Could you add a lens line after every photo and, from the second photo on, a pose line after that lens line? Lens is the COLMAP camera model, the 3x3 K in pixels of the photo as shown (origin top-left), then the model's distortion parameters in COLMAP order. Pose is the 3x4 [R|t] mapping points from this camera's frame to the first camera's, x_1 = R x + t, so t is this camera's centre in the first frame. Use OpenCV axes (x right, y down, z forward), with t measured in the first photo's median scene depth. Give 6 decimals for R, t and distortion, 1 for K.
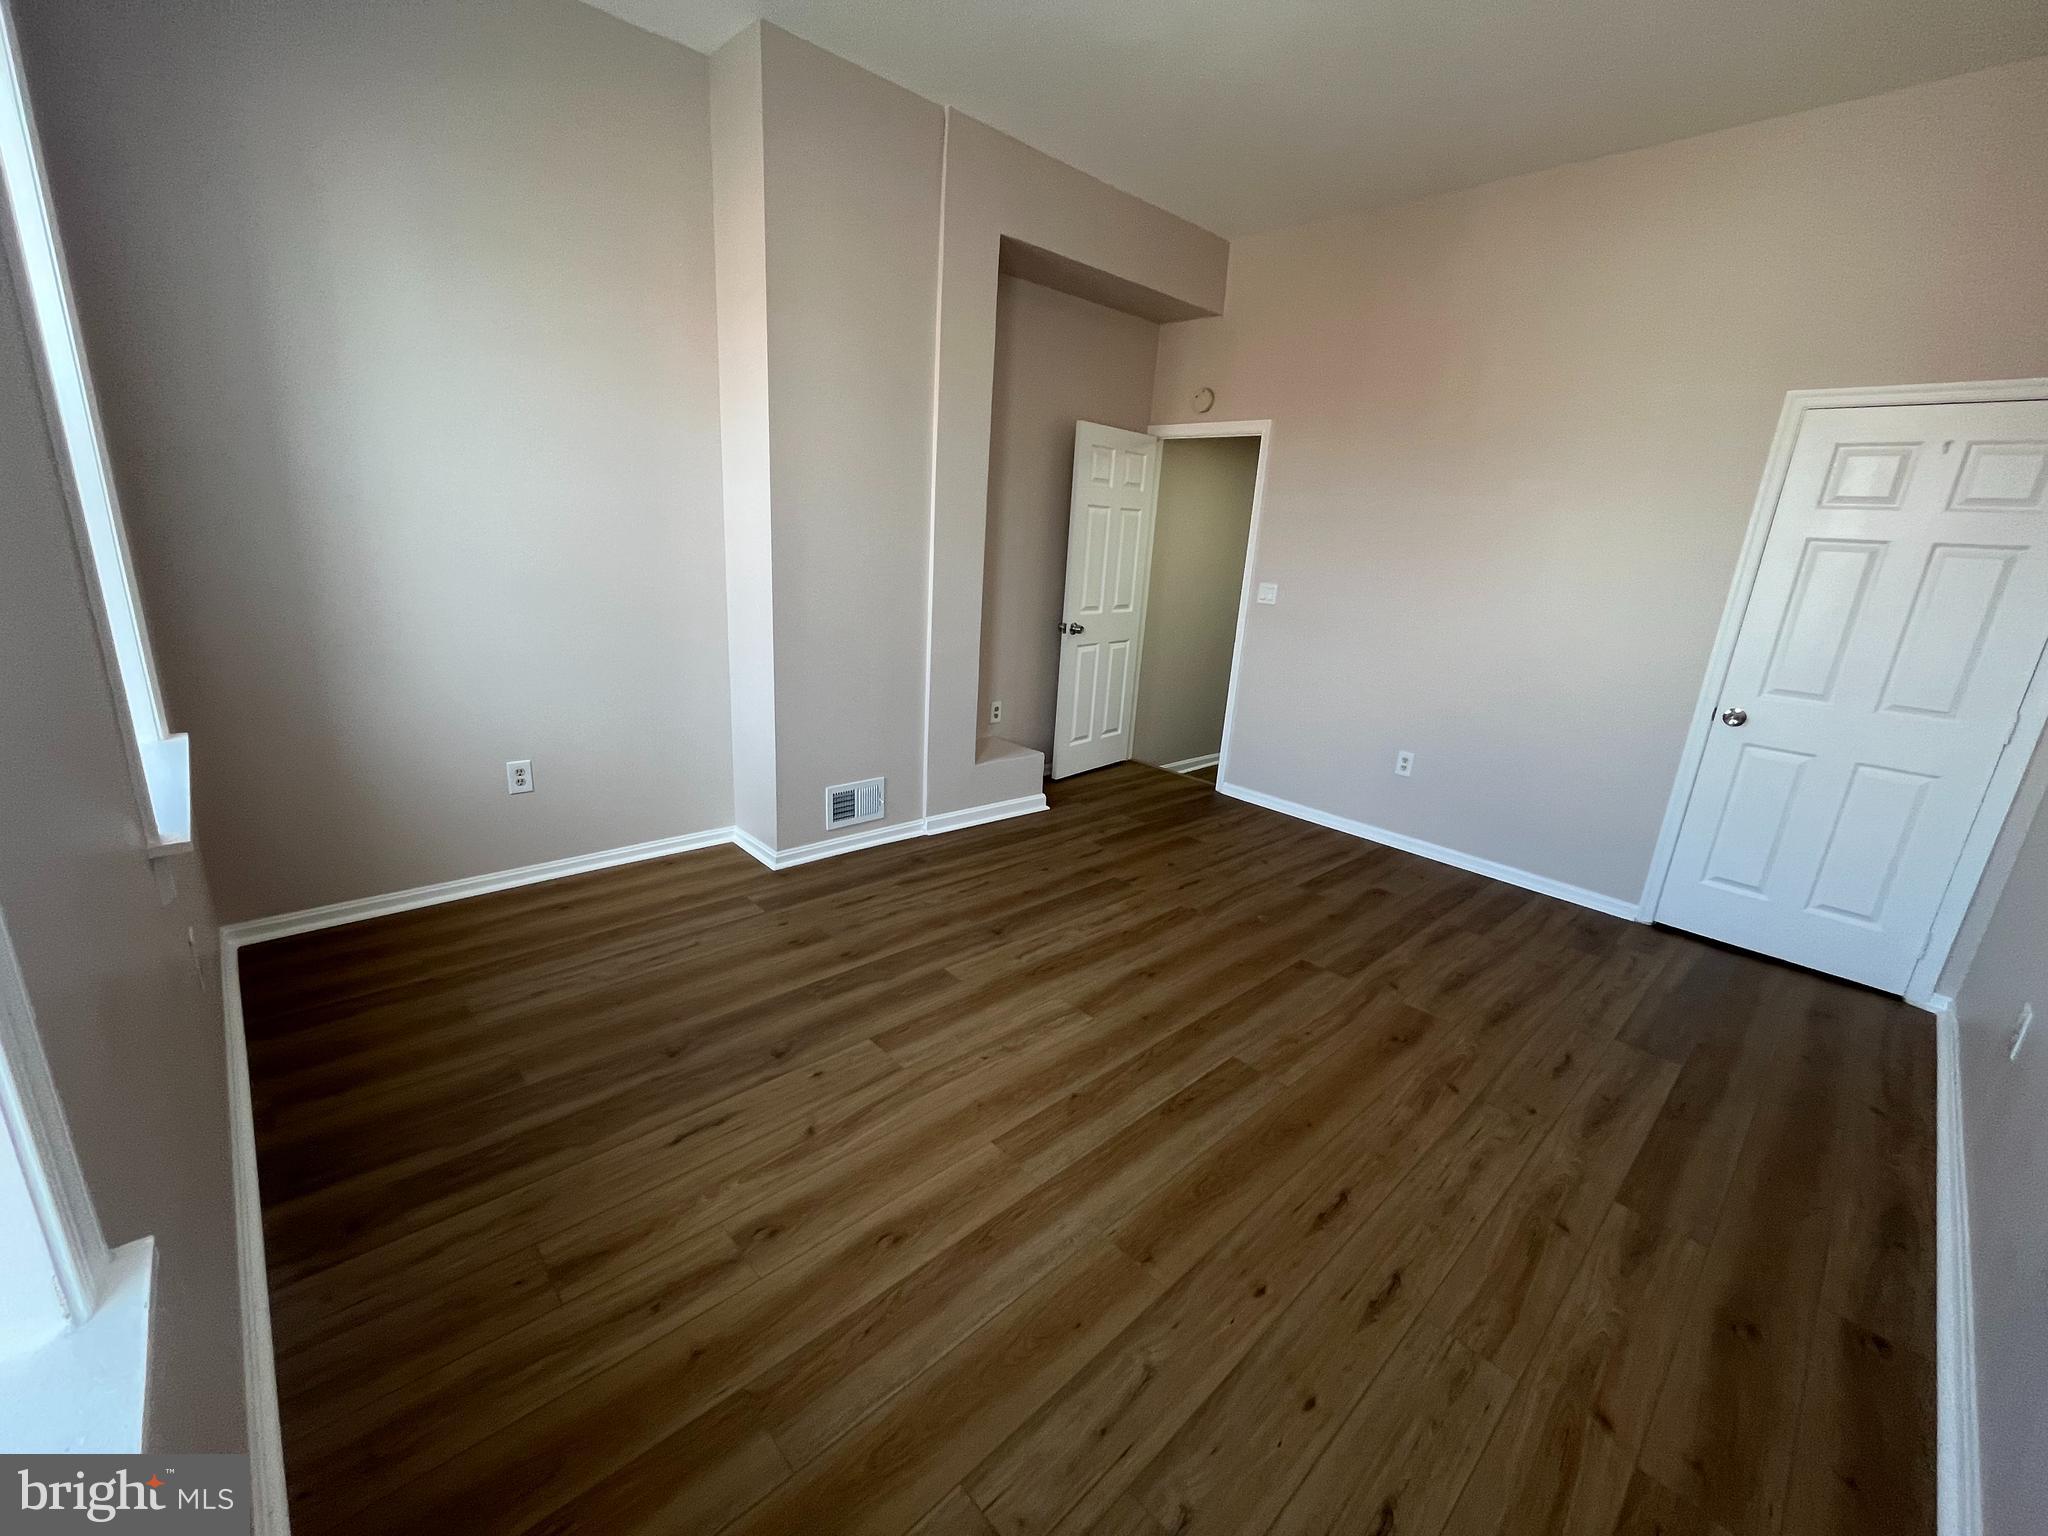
lens RADIAL K [[830.2, 0, 1023.4], [0, 830.2, 775.8], [0, 0, 1]] dist [0.000903, -0.000215]
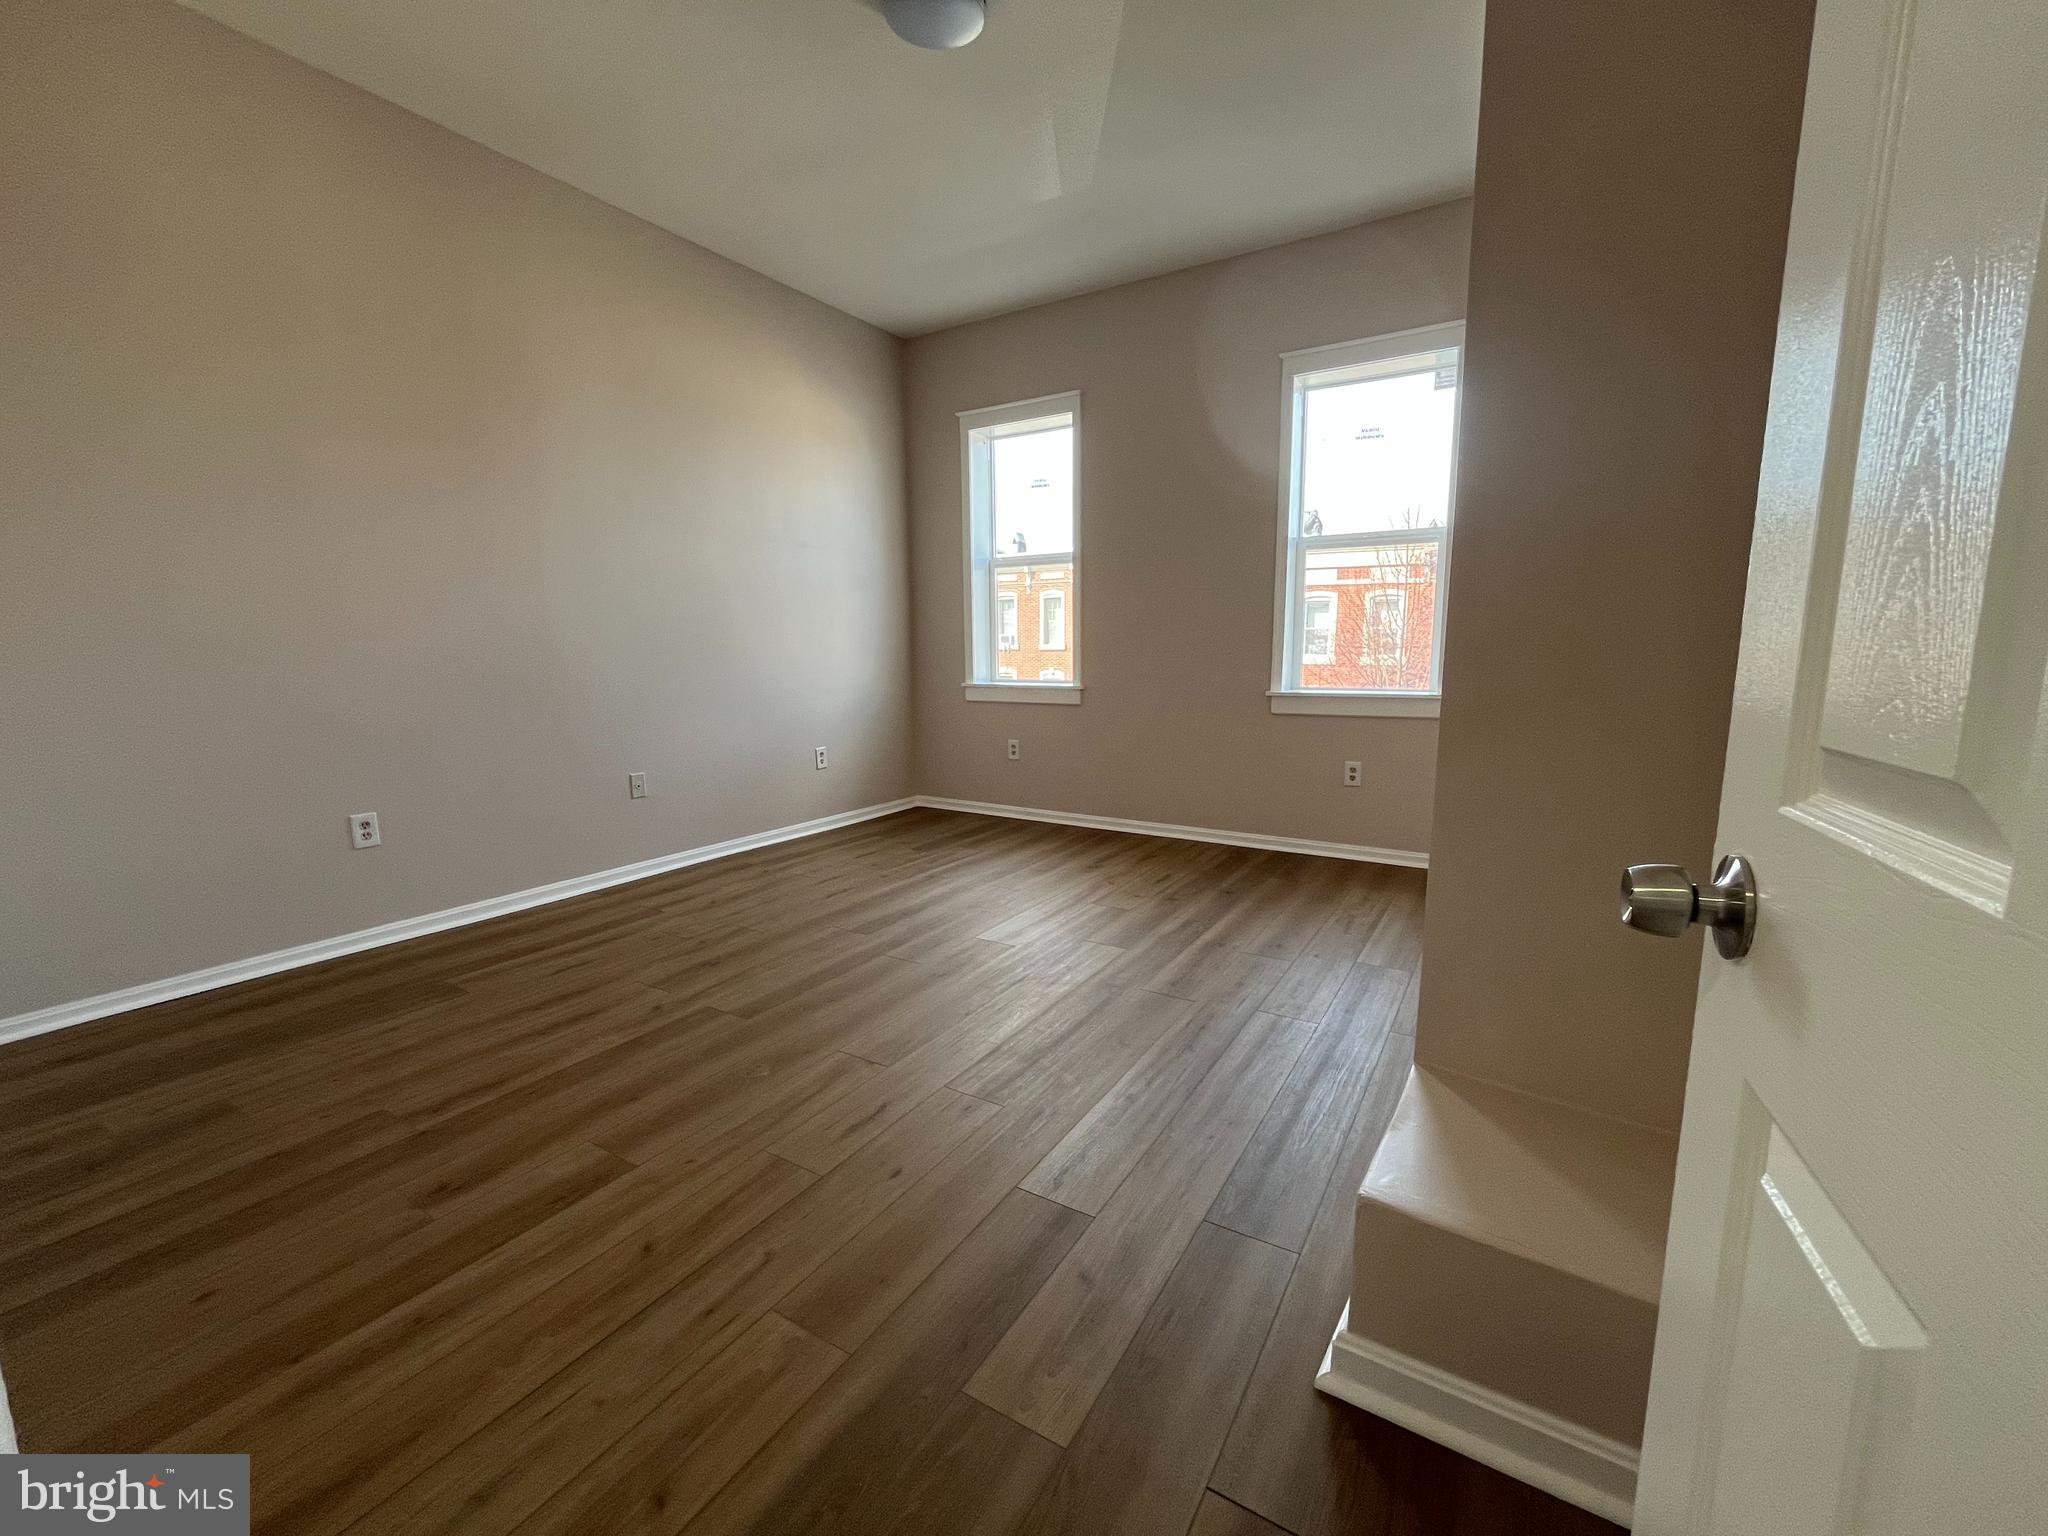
lens RADIAL K [[830.2, 0, 1031.7], [0, 830.2, 770.7], [0, 0, 1]] dist [0.000903, -0.000215]
pose [[-0.960247, -0.011202, -0.278927, 0.264017], [-0.126819, 0.907636, 0.400142, -0.316958], [0.248682, 0.419608, -0.872975, 1.481750]]
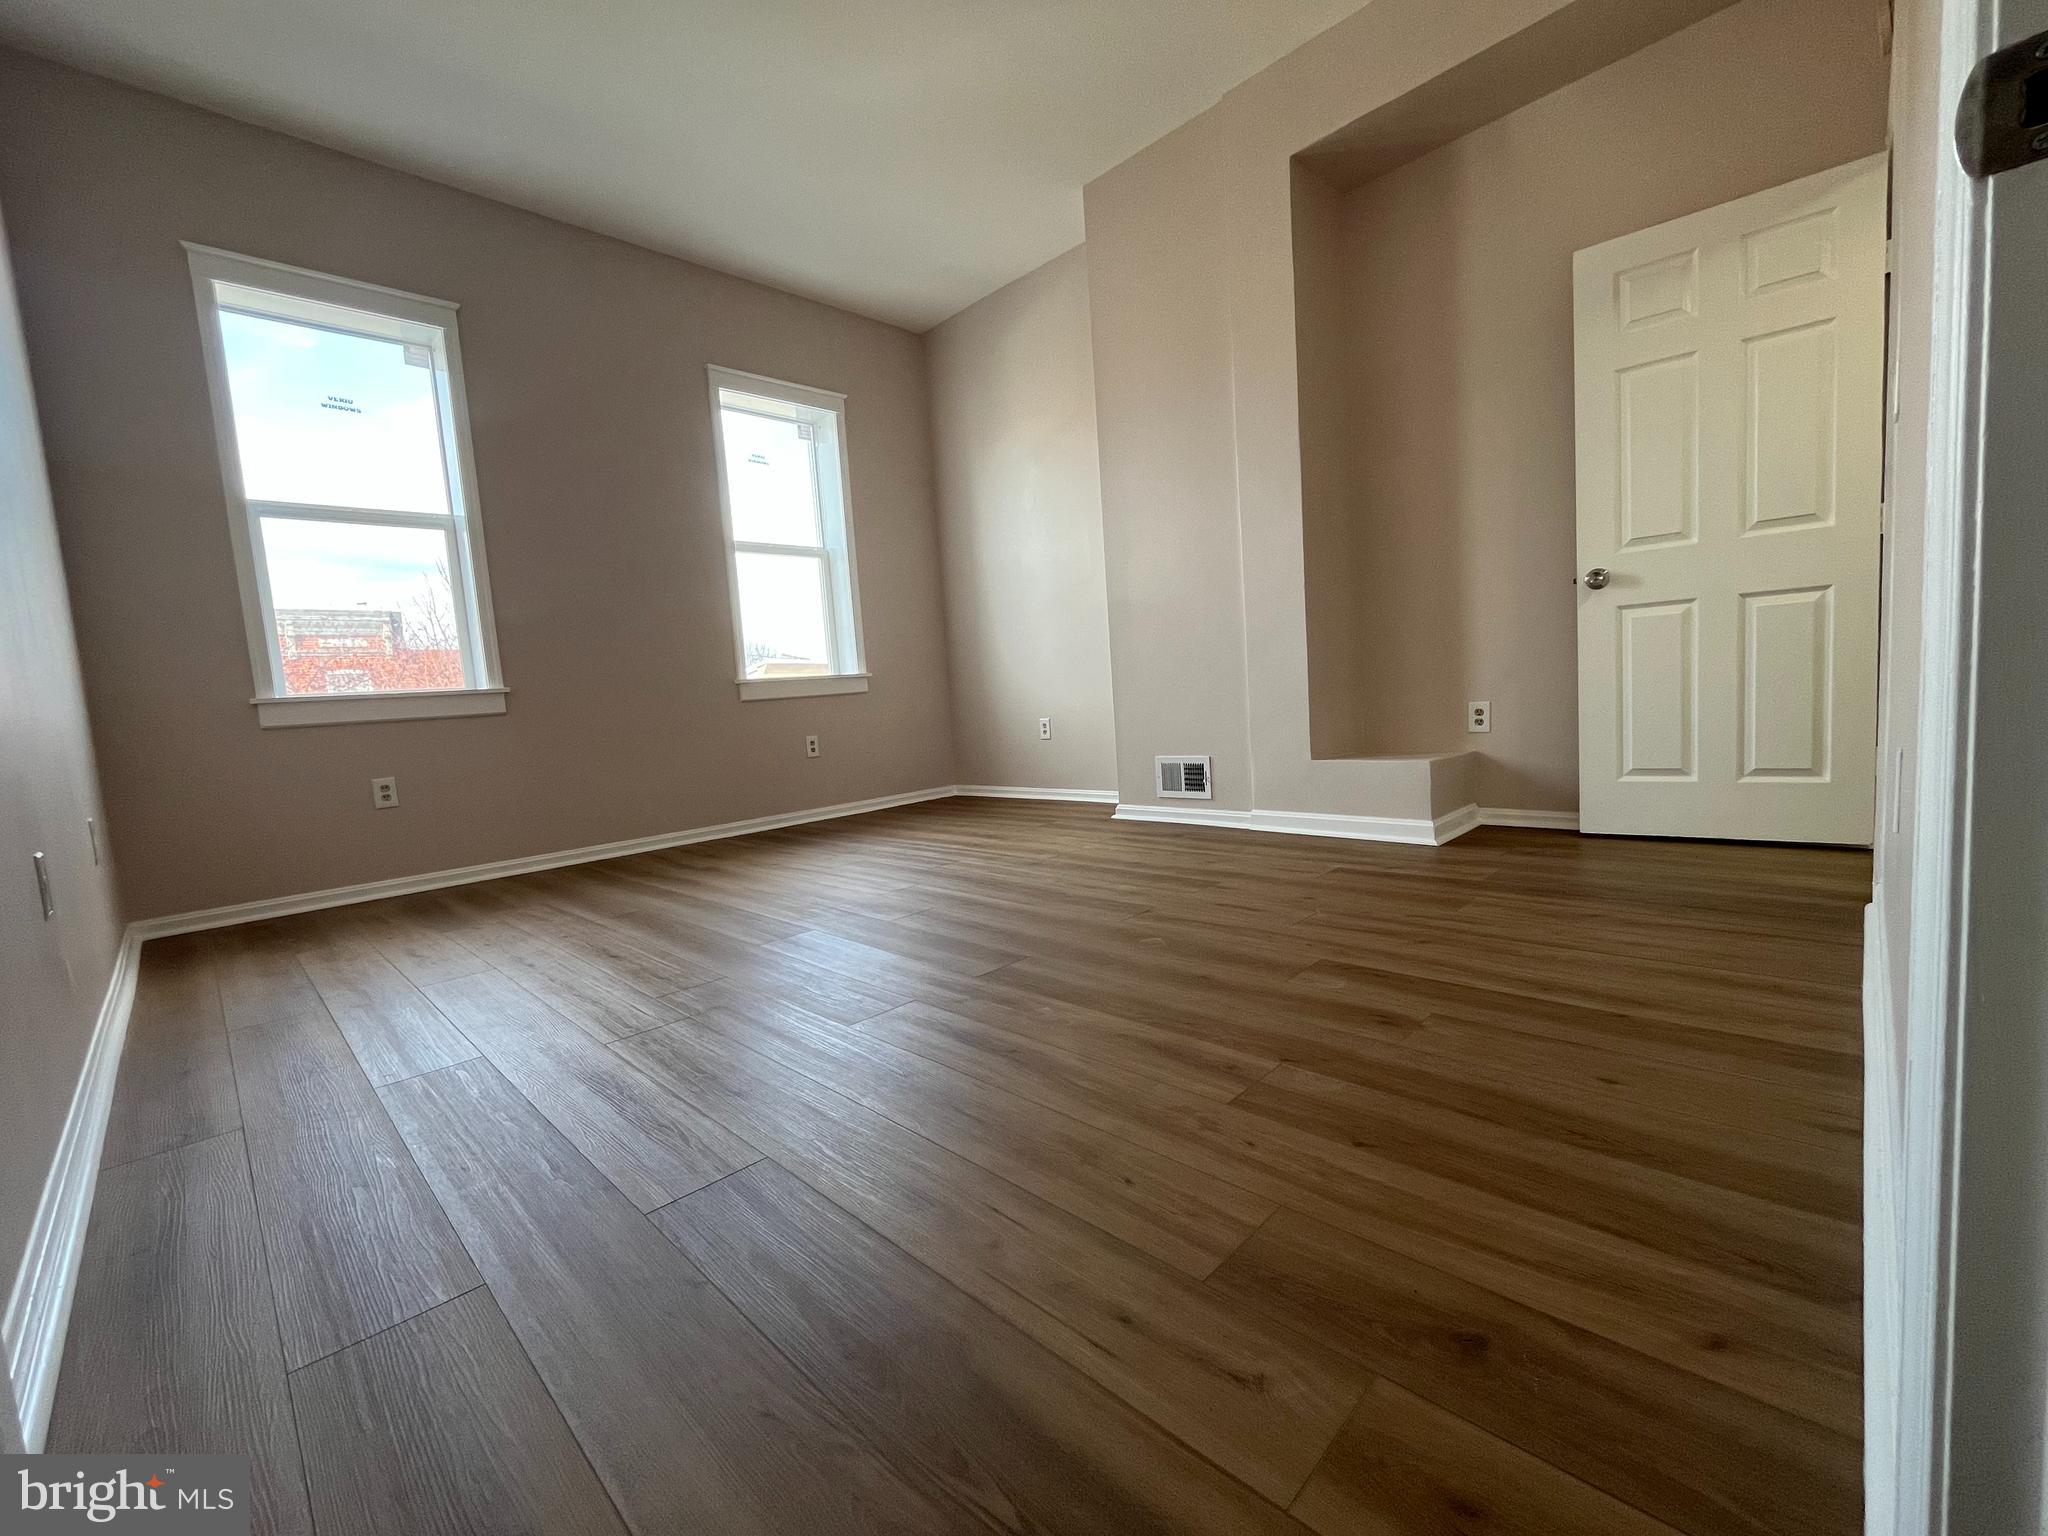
lens RADIAL K [[830.2, 0, 1014.0], [0, 830.2, 766.4], [0, 0, 1]] dist [0.000903, -0.000215]
pose [[0.036768, 0.028251, -0.998924, 0.907624], [-0.215496, 0.976306, 0.019679, 0.049331], [0.975812, 0.214541, 0.041985, 0.816520]]
